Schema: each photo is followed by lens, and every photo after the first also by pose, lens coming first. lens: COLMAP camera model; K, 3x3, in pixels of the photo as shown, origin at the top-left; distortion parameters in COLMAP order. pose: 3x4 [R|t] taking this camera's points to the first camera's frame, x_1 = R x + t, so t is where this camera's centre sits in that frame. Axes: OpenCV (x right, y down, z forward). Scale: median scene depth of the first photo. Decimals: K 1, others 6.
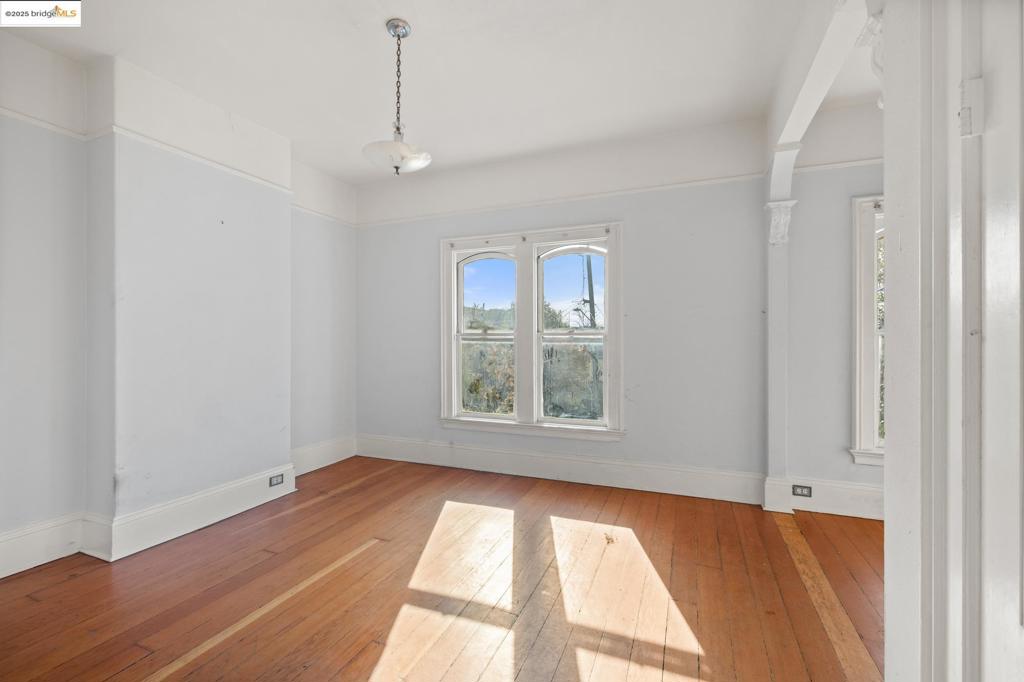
lens RADIAL K [[435.0, 0, 508.1], [0, 435.0, 340.5], [0, 0, 1]] dist [0.011538, -0.000121]
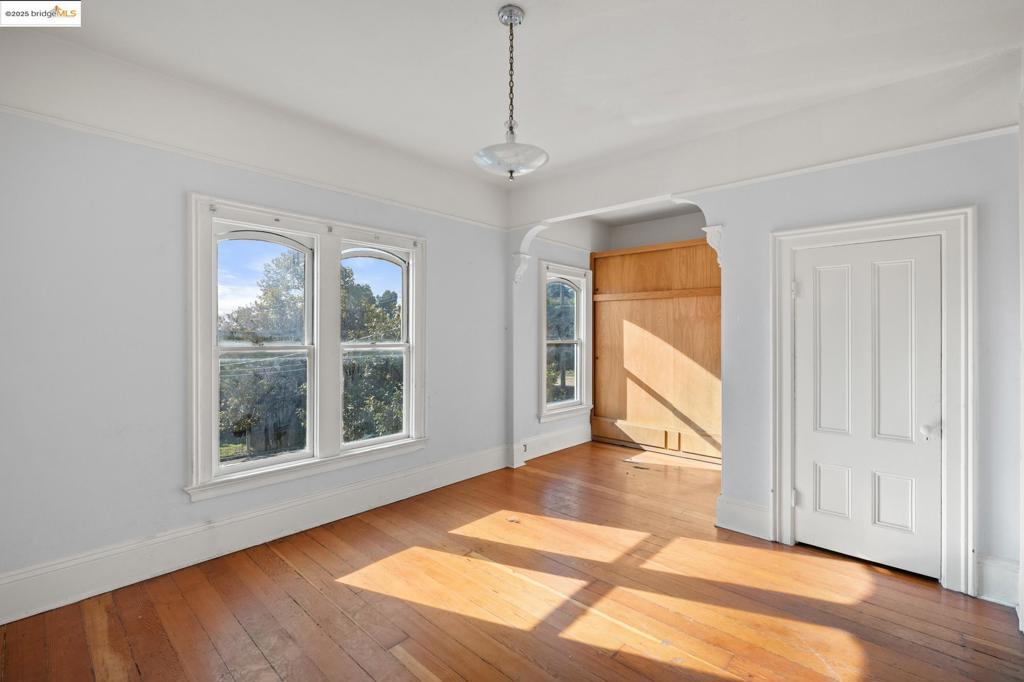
lens RADIAL K [[459.0, 0, 510.4], [0, 459.0, 336.2], [0, 0, 1]] dist [0.001183, -0.000053]
pose [[0.350390, -0.003149, 0.936599, -0.664619], [0.002887, 0.999993, 0.002282, -0.036707], [-0.936600, 0.001904, 0.350396, 0.398141]]
